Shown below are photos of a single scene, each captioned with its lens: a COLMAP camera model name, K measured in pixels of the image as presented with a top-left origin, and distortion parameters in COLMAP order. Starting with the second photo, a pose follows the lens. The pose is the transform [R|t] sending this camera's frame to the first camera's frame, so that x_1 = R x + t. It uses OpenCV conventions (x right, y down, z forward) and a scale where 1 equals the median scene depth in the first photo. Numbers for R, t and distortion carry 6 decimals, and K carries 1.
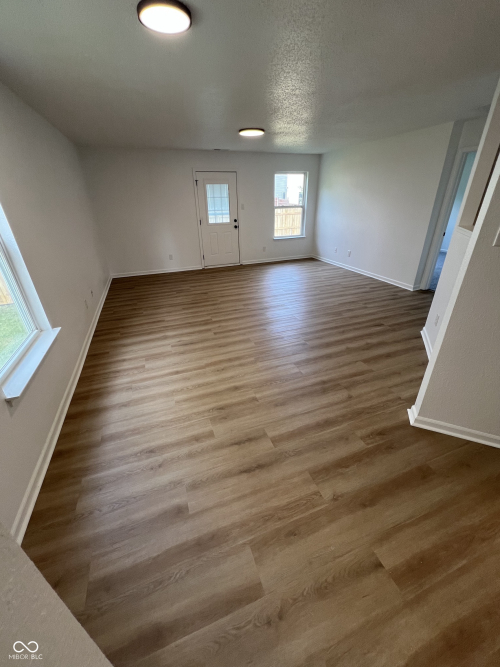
lens RADIAL K [[269.2, 0, 250.9], [0, 269.2, 334.6], [0, 0, 1]] dist [-0.001134, -0.000051]
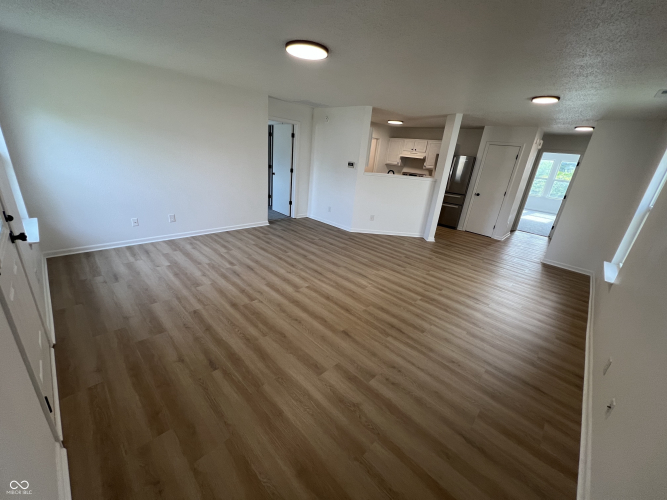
lens RADIAL K [[268.2, 0, 332.5], [0, 268.2, 249.0], [0, 0, 1]] dist [0.000588, 0.000148]
pose [[-0.428953, -0.332828, 0.839777, -0.609295], [0.340923, 0.801250, 0.491700, -0.617664], [-0.836523, 0.497216, -0.230230, 1.190790]]
